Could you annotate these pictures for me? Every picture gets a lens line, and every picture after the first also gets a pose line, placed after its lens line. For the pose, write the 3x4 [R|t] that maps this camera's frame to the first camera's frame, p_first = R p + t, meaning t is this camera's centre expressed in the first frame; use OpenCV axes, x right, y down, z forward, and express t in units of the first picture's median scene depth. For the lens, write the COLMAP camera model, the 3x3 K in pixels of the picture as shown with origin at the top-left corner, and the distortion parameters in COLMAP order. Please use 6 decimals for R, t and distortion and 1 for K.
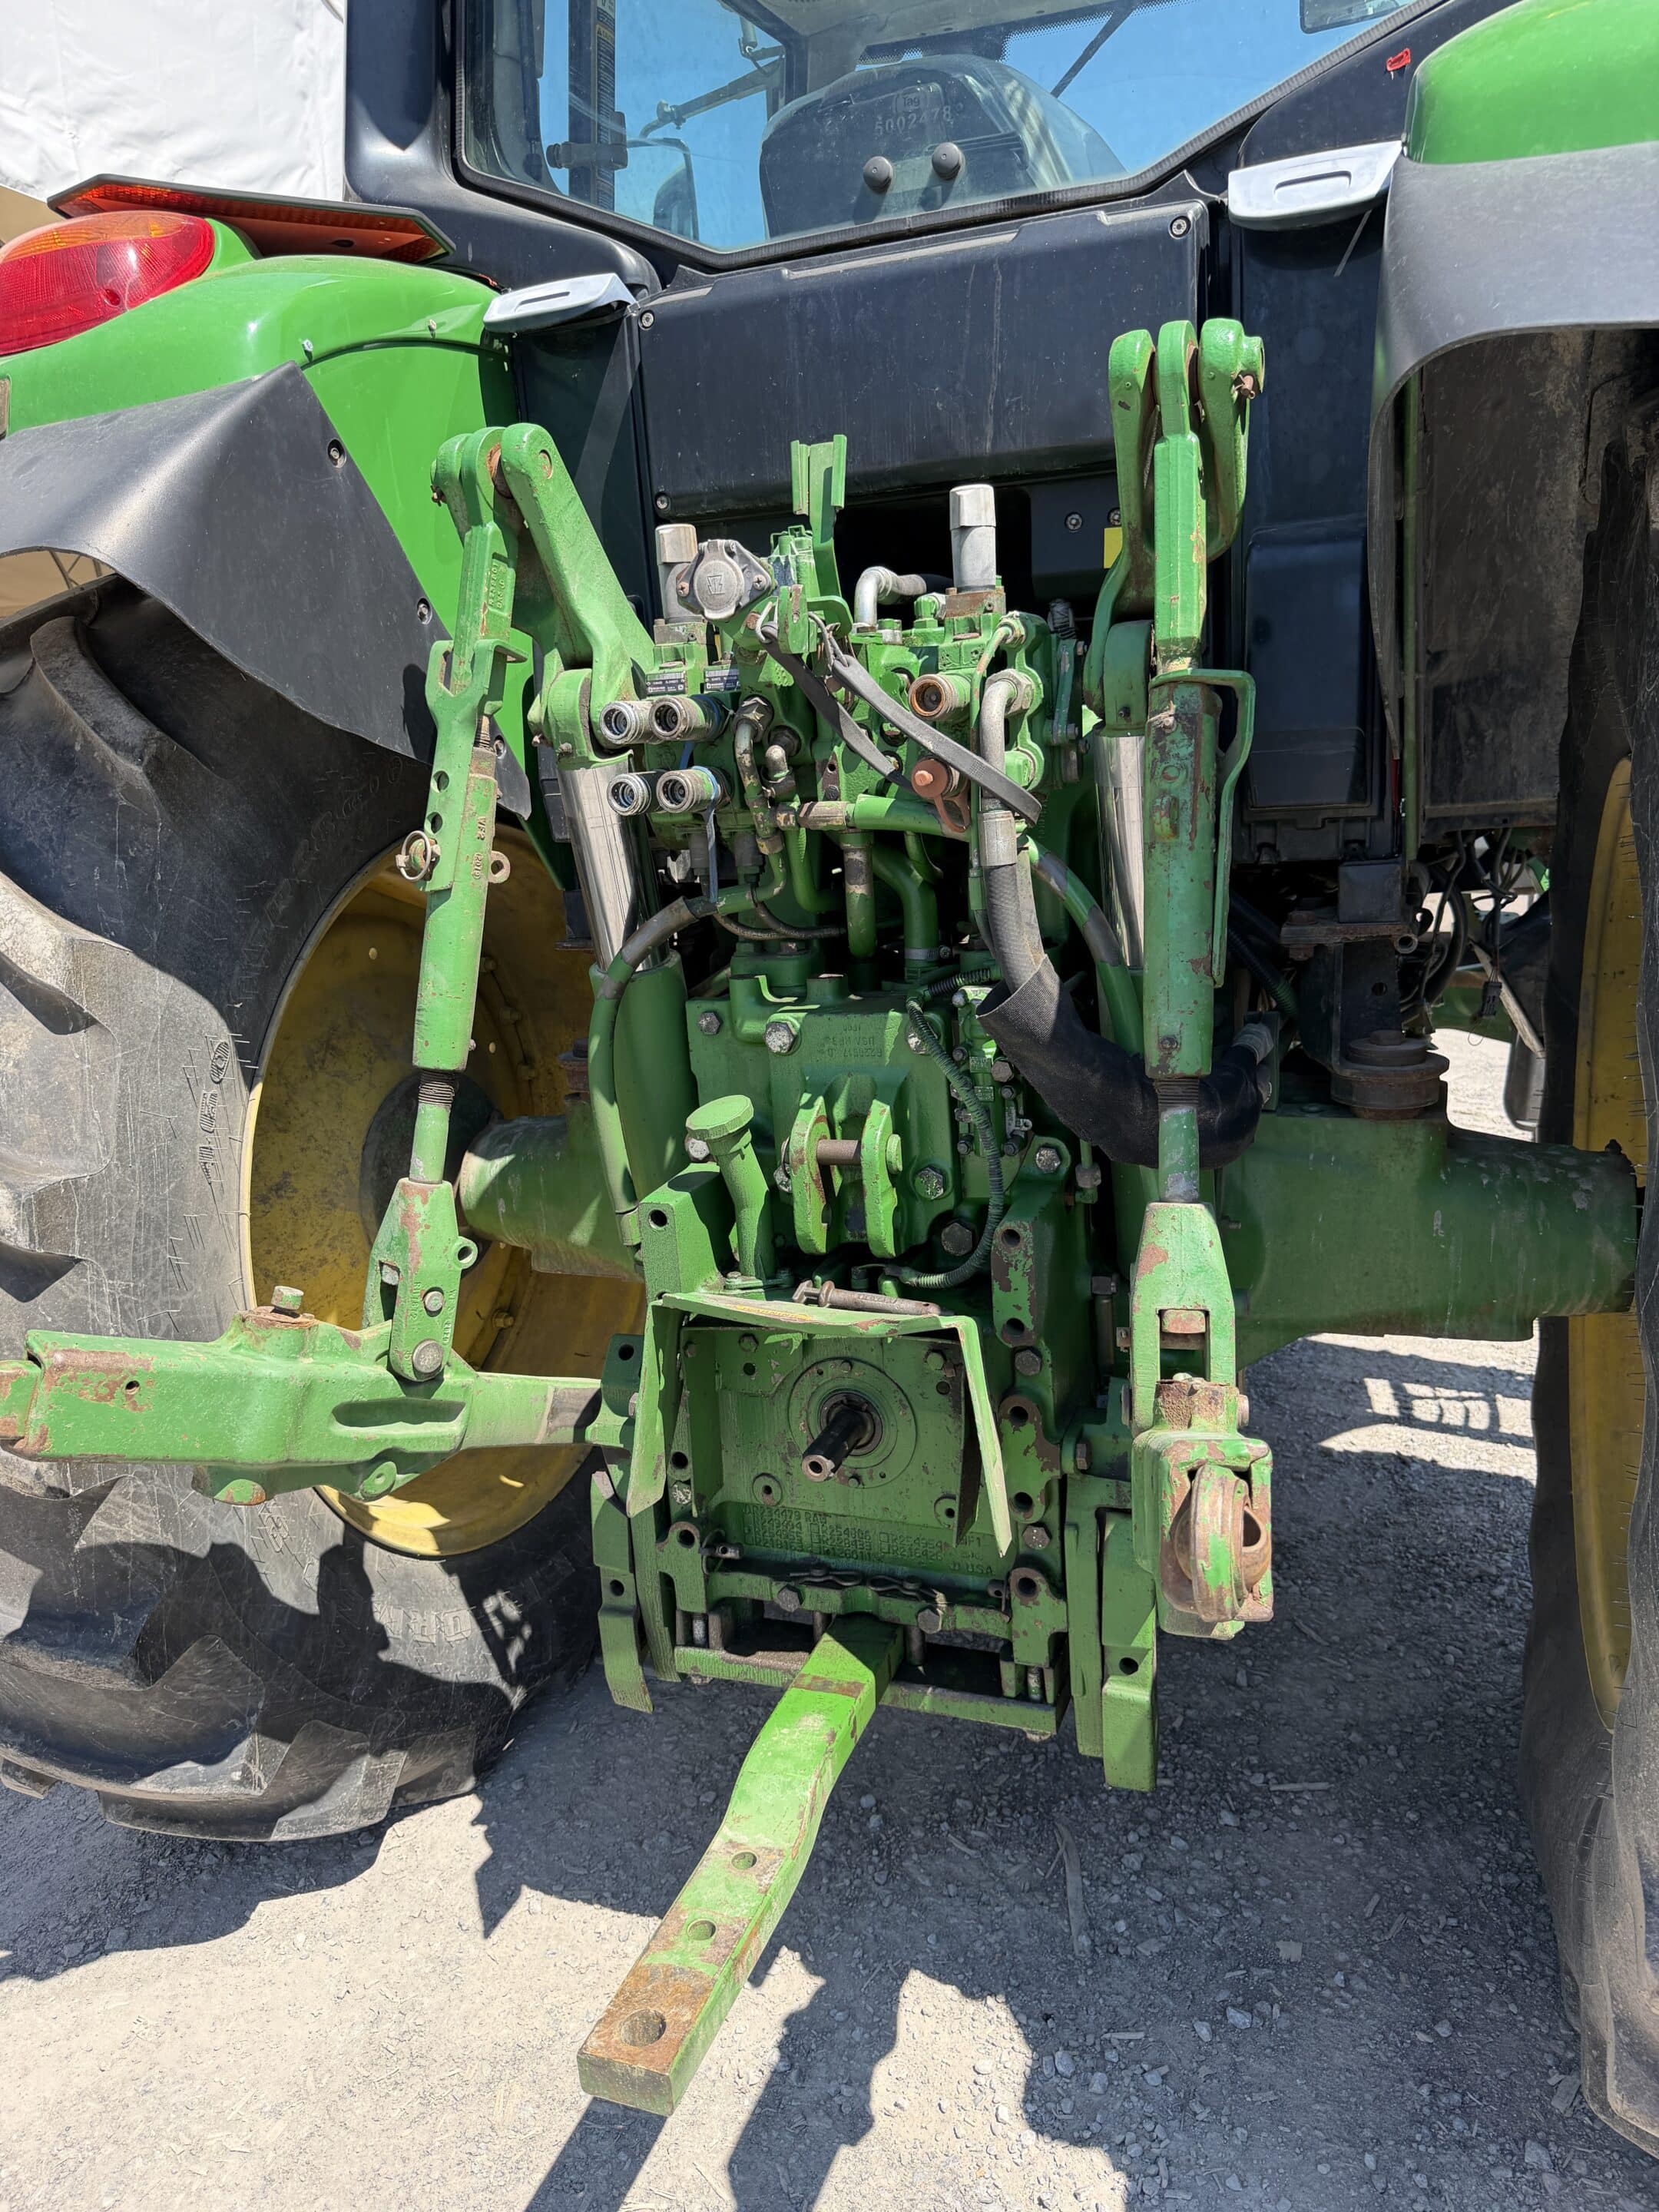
lens RADIAL K [[1560.7, 0, 821.8], [0, 1560.7, 1105.6], [0, 0, 1]] dist [0.019218, -0.037439]
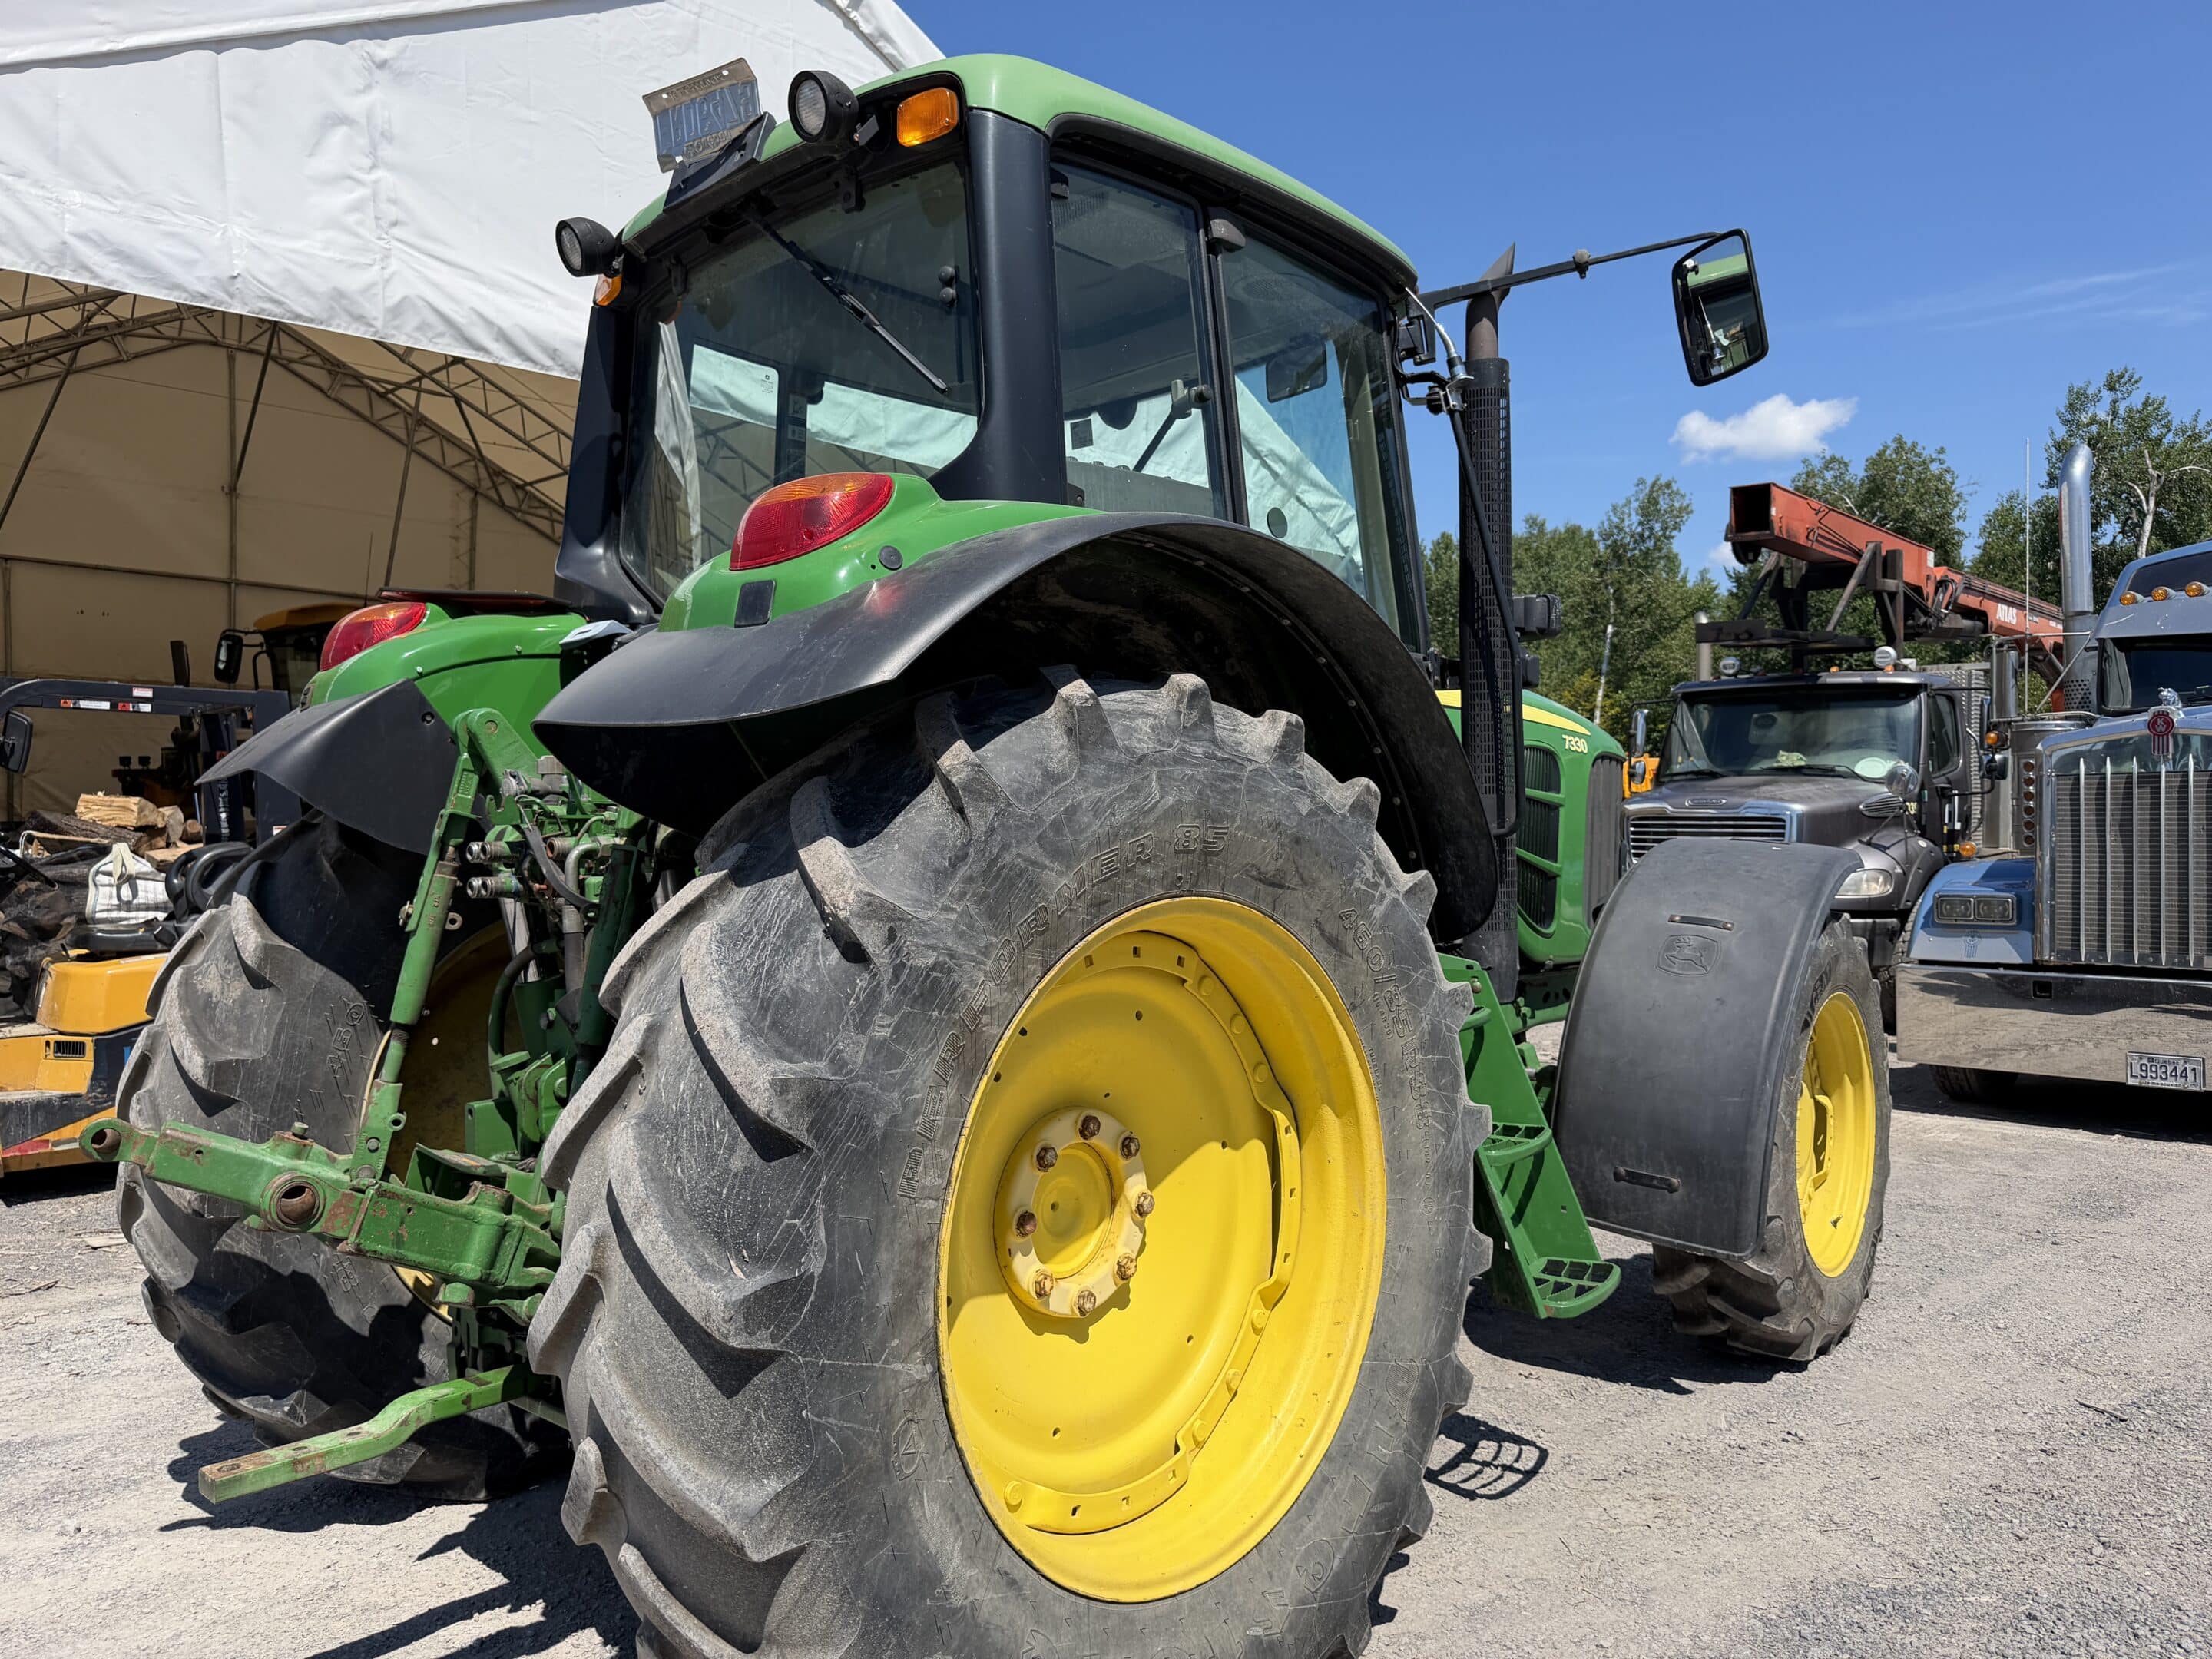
lens RADIAL K [[1558.2, 0, 1130.4], [0, 1558.2, 854.2], [0, 0, 1]] dist [0.040509, -0.063454]
pose [[0.926495, 0.045639, -0.373529, 1.324146], [-0.124322, 0.974006, -0.189359, 0.029078], [0.355177, 0.221878, 0.908085, -0.495918]]
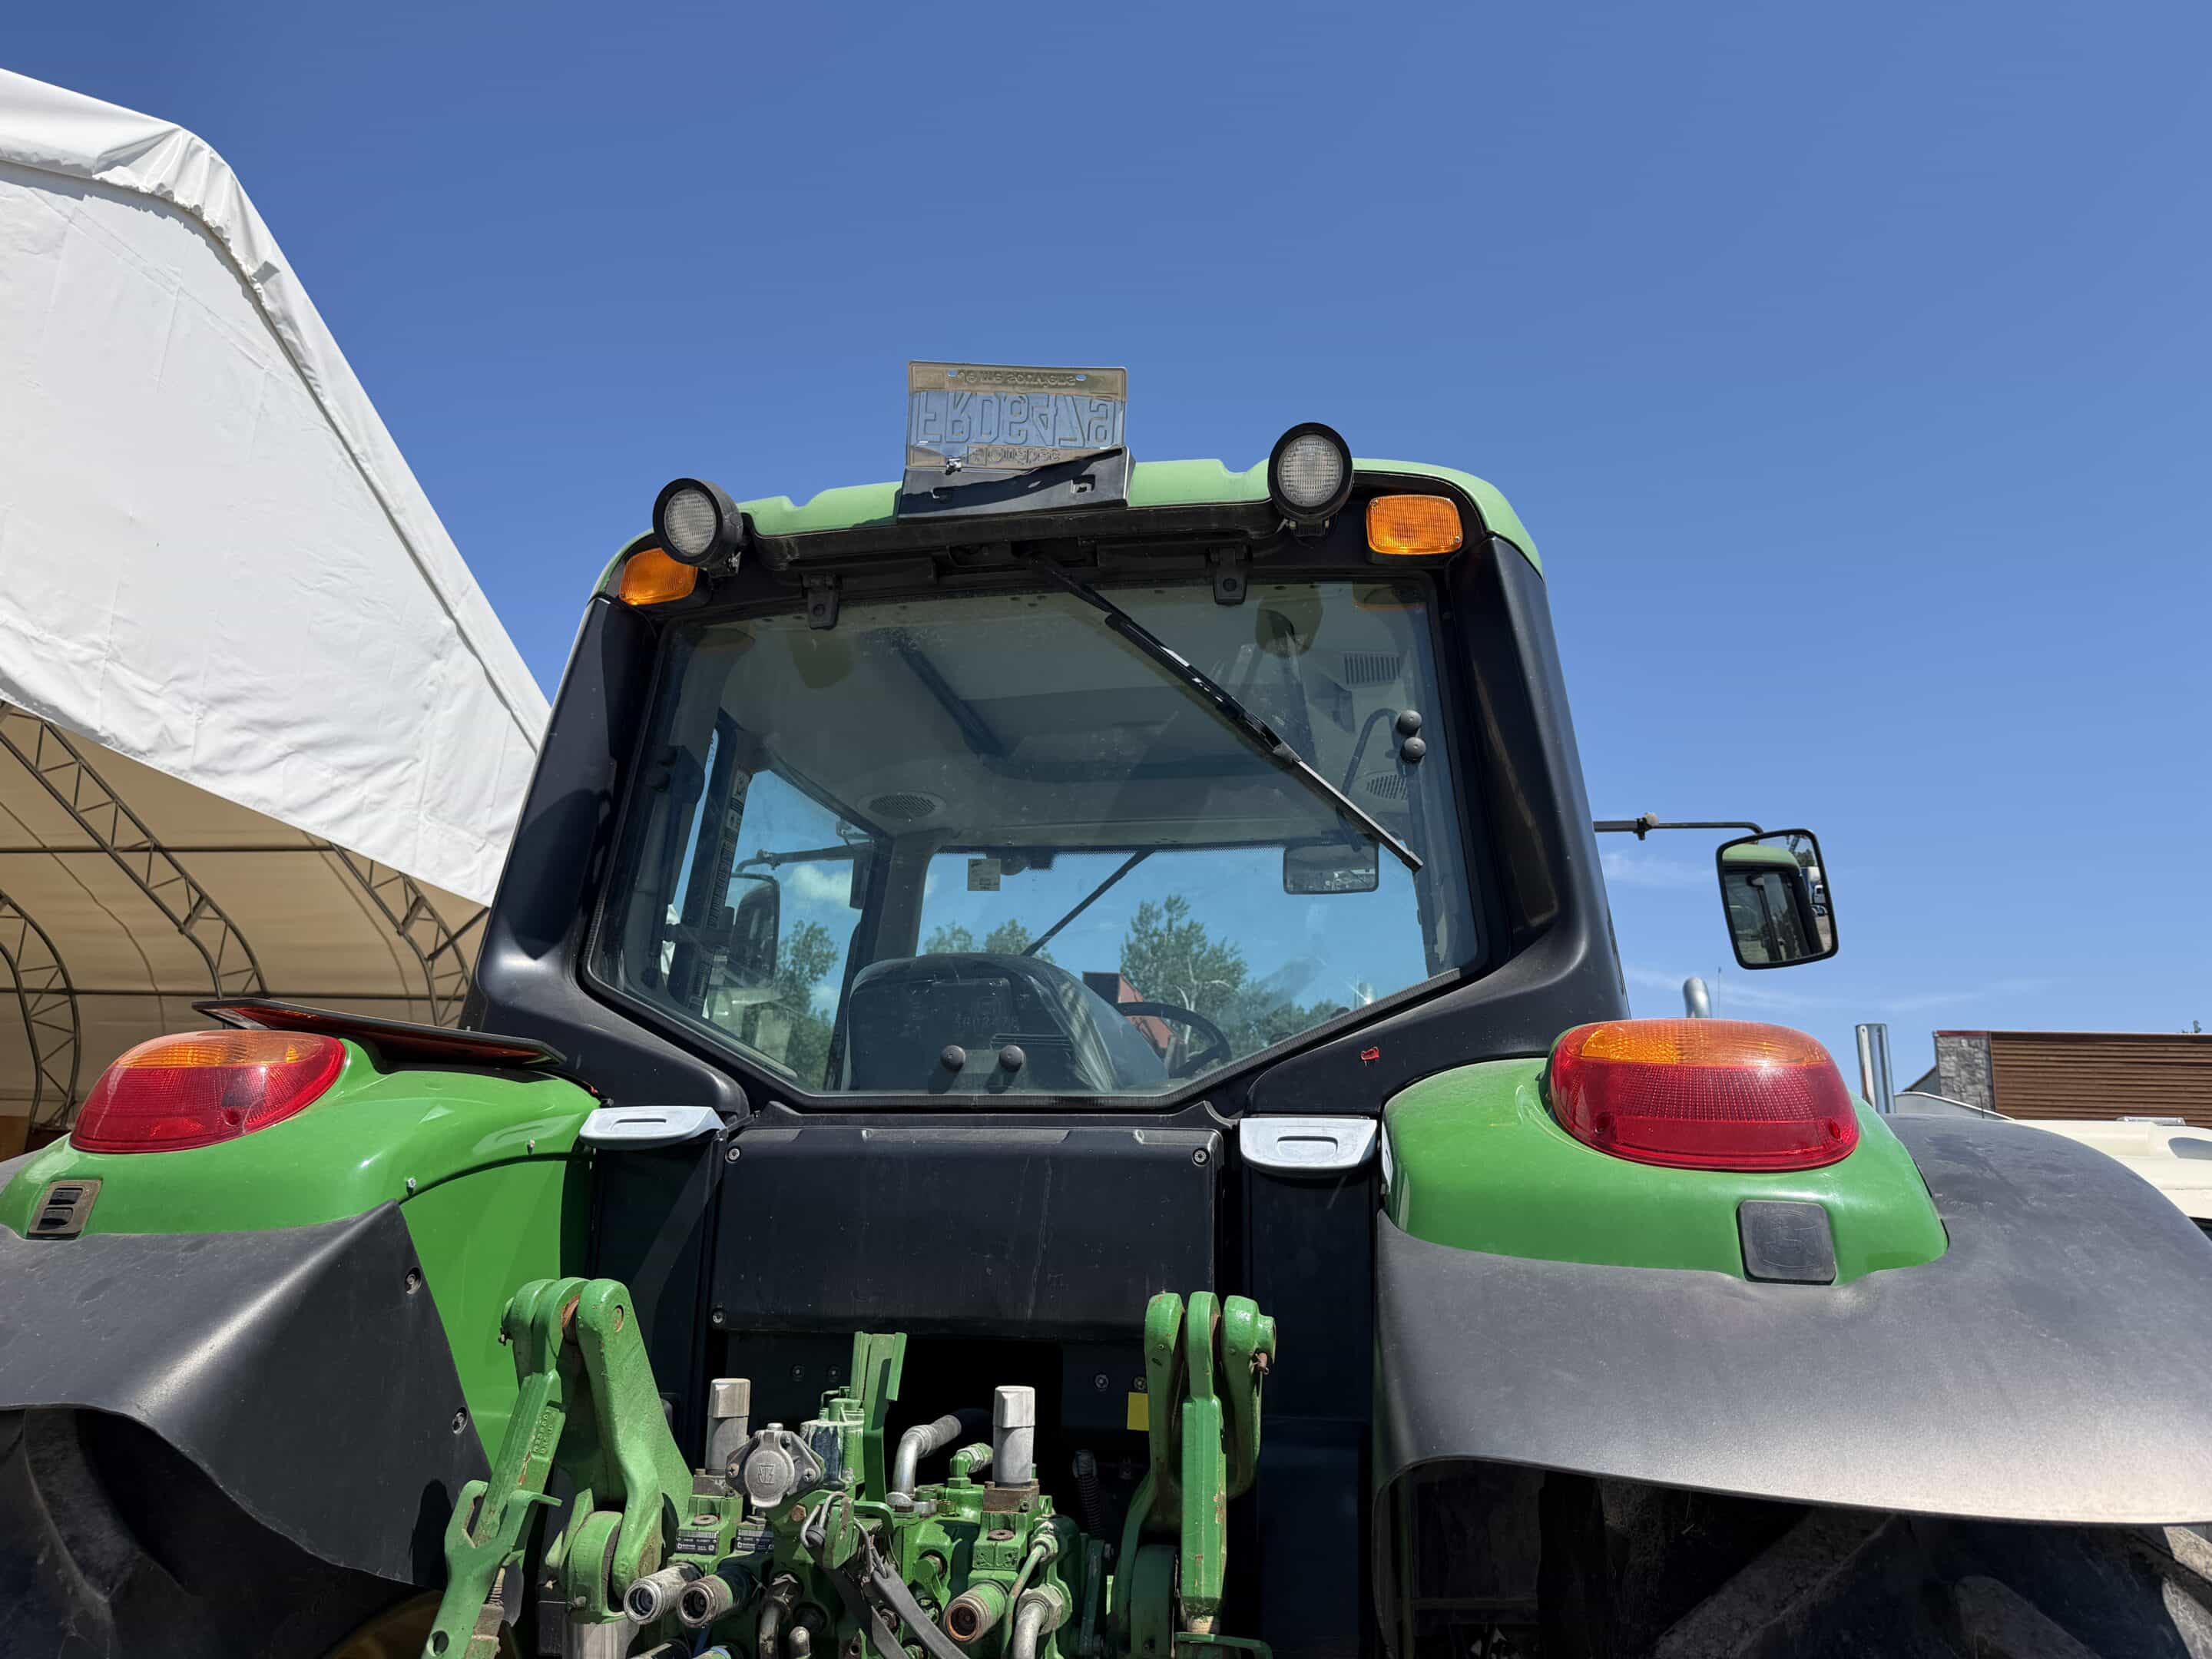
lens RADIAL K [[1560.7, 0, 1106.0], [0, 1560.7, 829.5], [0, 0, 1]] dist [0.019218, -0.037439]
pose [[0.979829, 0.132986, 0.149163, -0.053895], [-0.041812, 0.866332, -0.497715, -0.179231], [-0.195414, 0.481439, 0.854418, -0.126320]]
